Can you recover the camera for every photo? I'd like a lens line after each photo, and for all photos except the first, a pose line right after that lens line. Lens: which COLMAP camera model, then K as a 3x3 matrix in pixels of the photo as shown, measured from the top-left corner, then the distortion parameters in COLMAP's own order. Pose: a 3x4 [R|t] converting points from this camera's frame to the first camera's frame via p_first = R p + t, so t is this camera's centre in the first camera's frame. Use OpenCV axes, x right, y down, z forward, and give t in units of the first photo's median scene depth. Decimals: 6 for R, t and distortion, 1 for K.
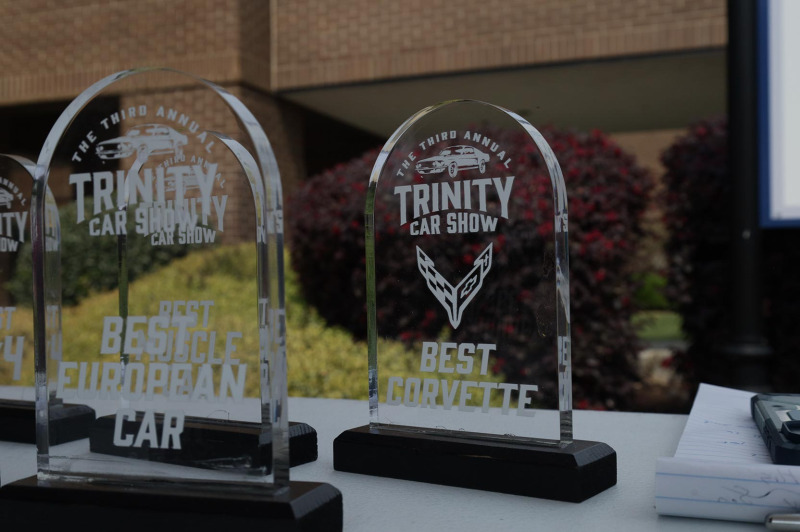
lens RADIAL K [[943.1, 0, 412.4], [0, 943.1, 267.5], [0, 0, 1]] dist [-0.010640, 0.000000]
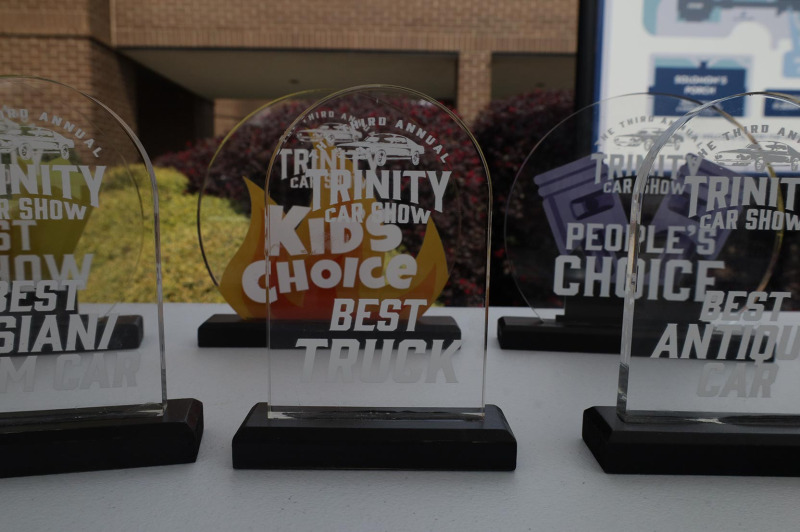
lens RADIAL K [[586.8, 0, 443.4], [0, 586.8, 265.2], [0, 0, 1]] dist [-0.007363, -0.008426]
pose [[0.935171, -0.007897, 0.354107, -0.084100], [-0.040232, 0.990913, 0.128346, -0.054328], [-0.351903, -0.134272, 0.926356, 0.288293]]
